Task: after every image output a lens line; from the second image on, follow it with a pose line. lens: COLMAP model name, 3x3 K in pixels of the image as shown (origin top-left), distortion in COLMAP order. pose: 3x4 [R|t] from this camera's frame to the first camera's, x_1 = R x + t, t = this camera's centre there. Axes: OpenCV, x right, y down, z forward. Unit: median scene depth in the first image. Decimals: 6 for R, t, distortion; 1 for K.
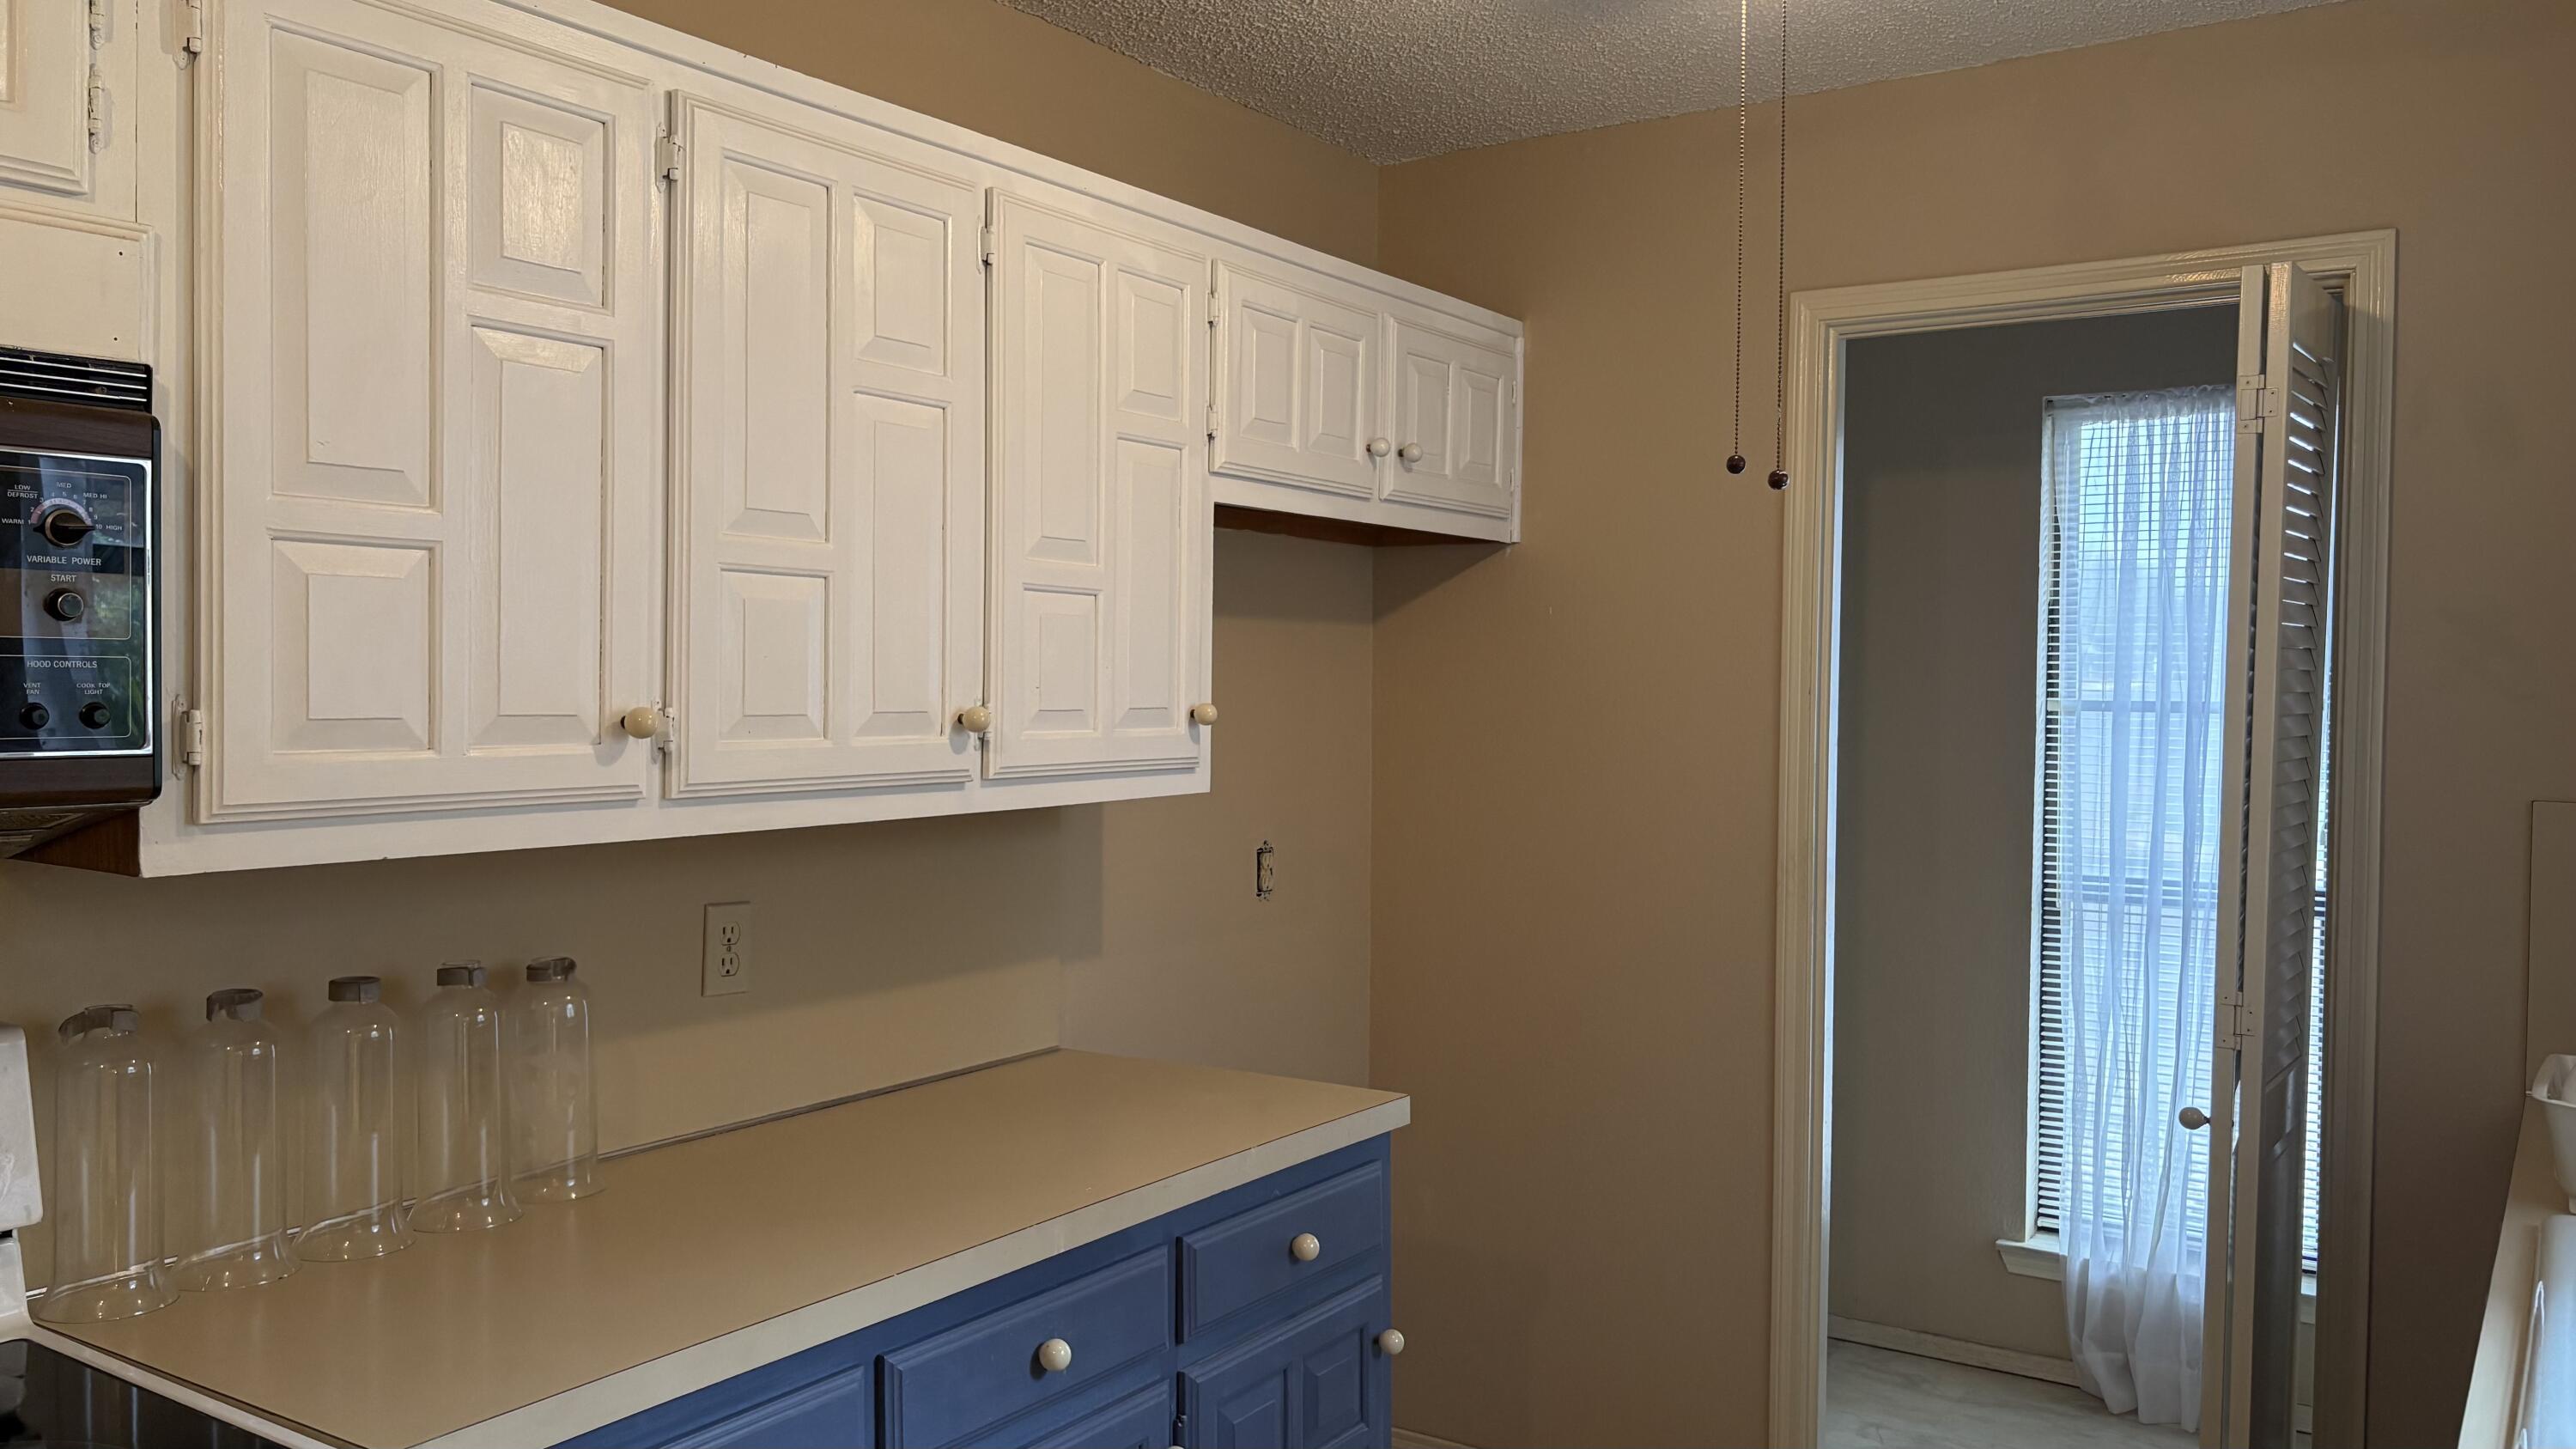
lens RADIAL K [[1937.2, 0, 1288.0], [0, 1937.2, 724.5], [0, 0, 1]] dist [0.001655, 0.000753]
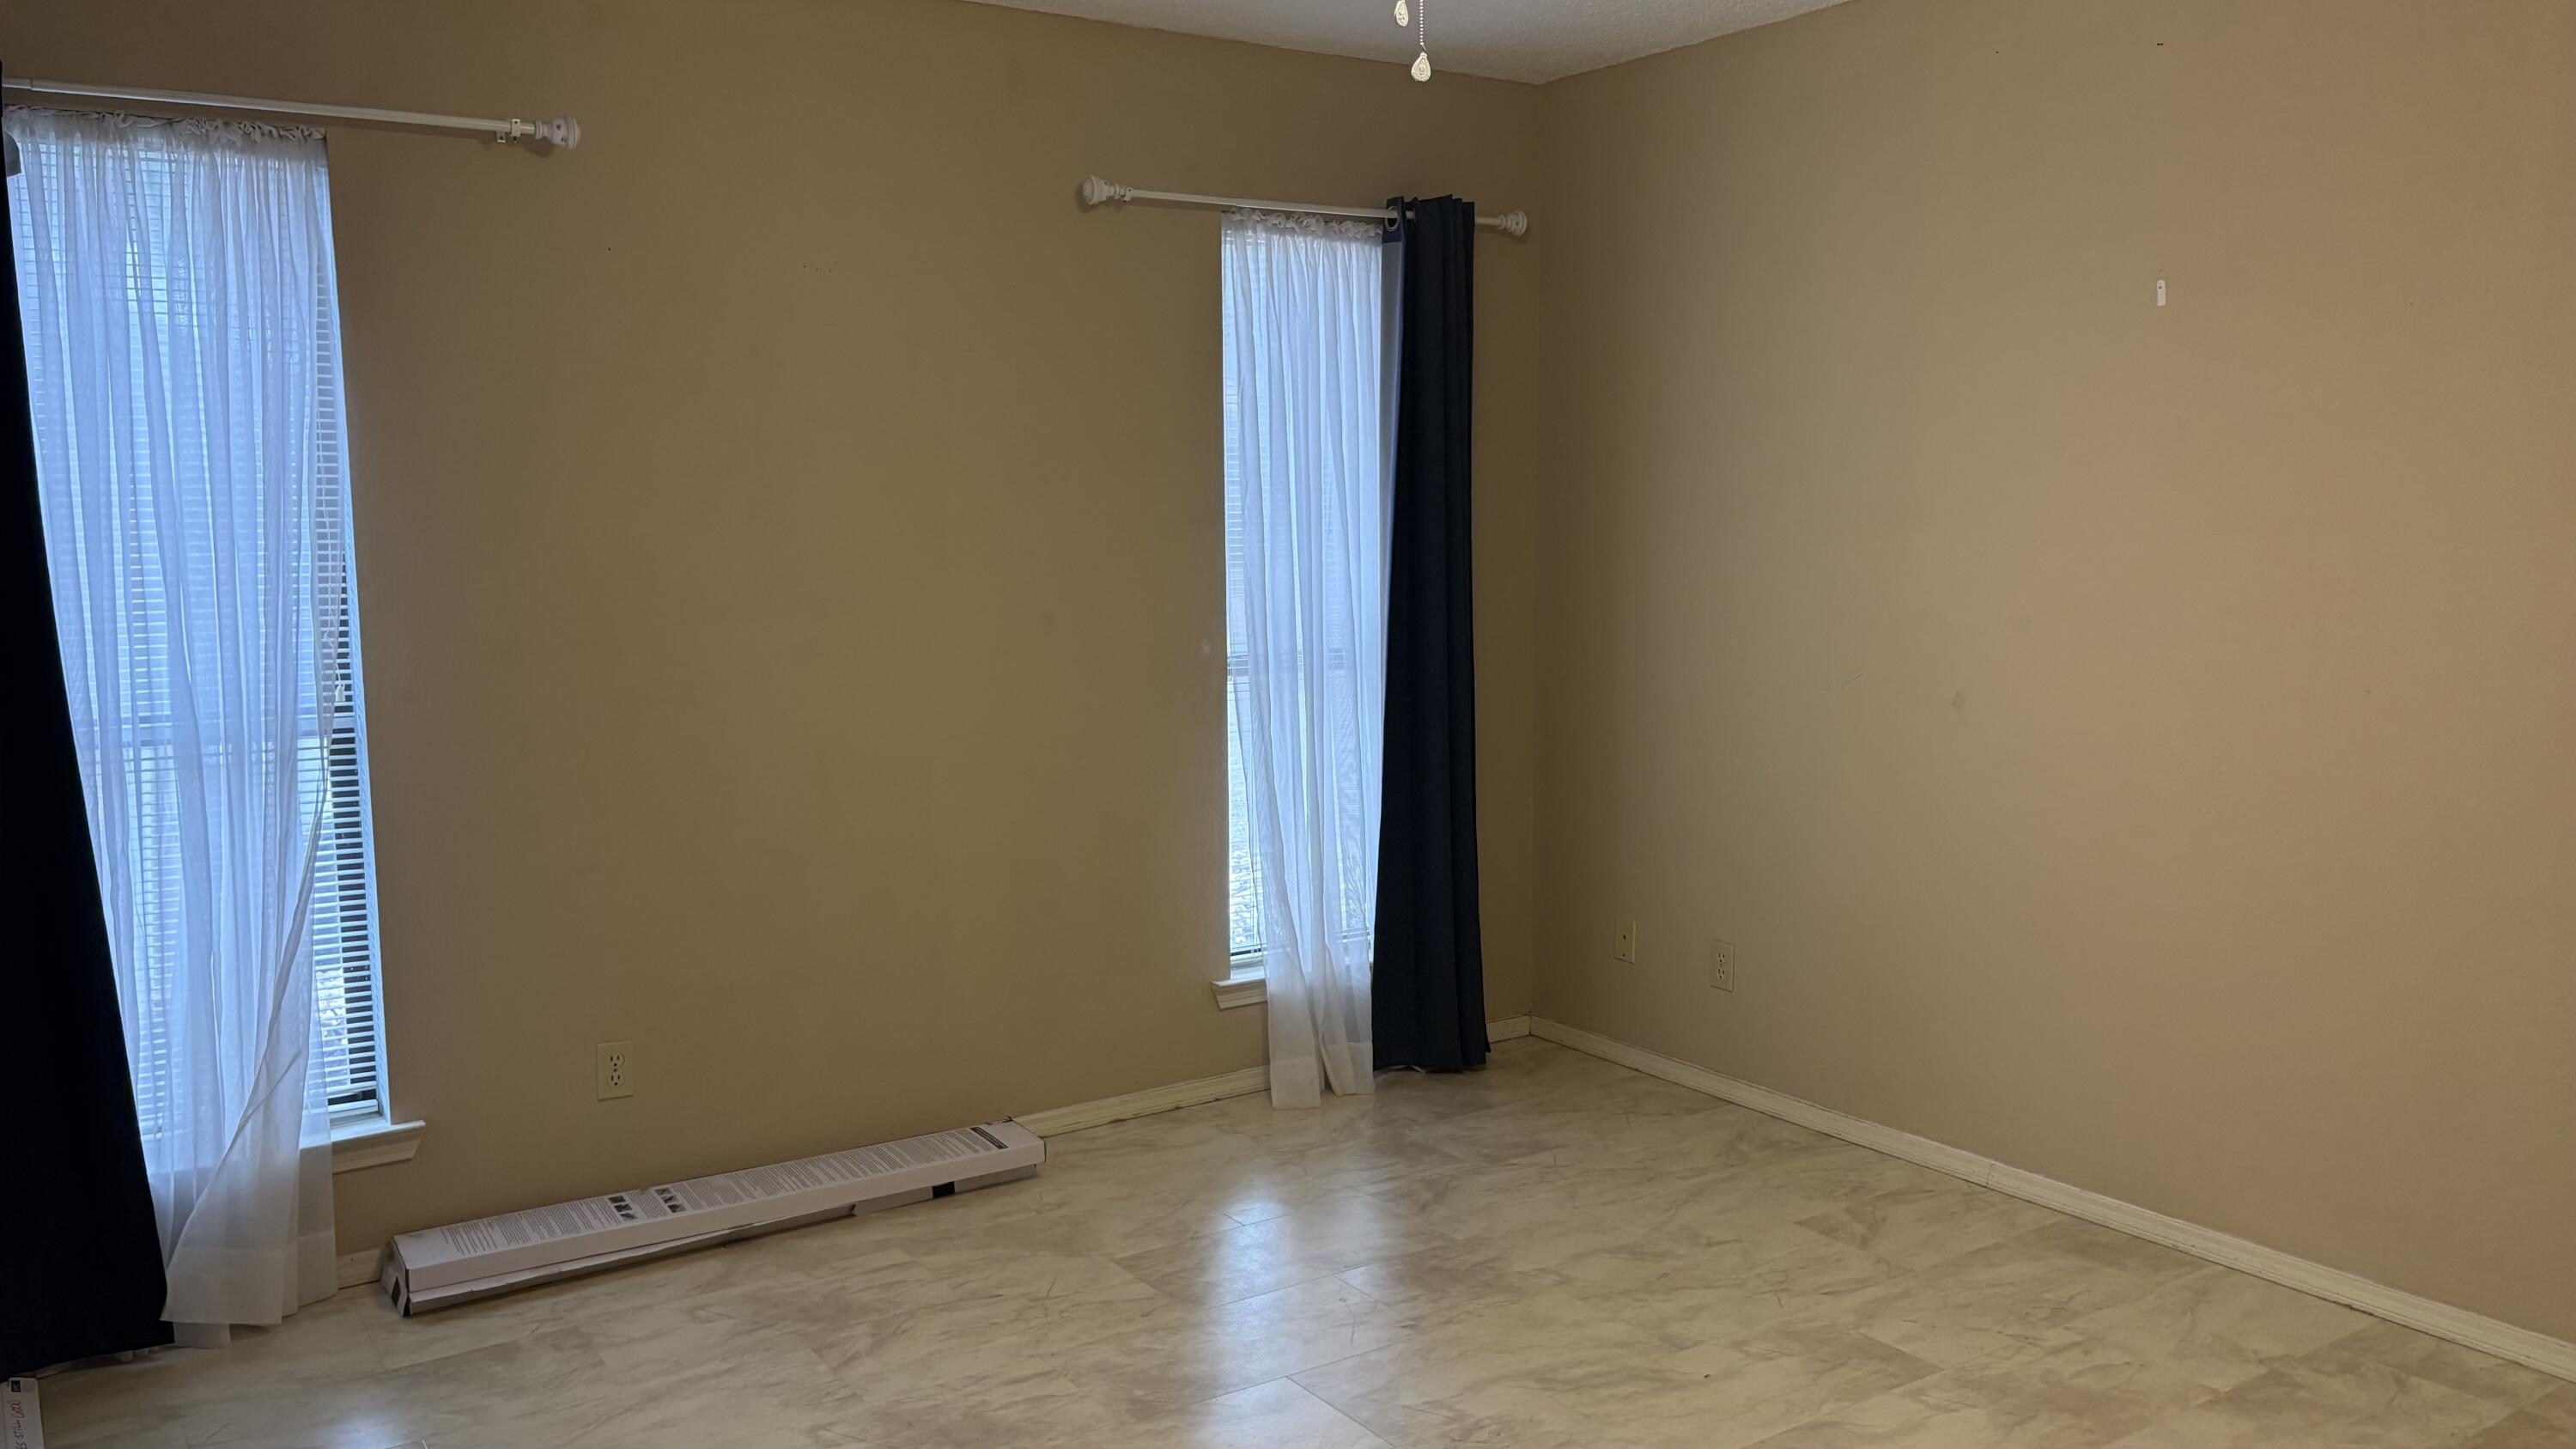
lens RADIAL K [[1937.2, 0, 1288.0], [0, 1937.2, 724.5], [0, 0, 1]] dist [0.001655, 0.000753]
pose [[0.376002, -0.115553, 0.919385, -0.633881], [0.033220, 0.993237, 0.111249, -0.003550], [-0.926023, -0.011288, 0.377298, 0.554470]]
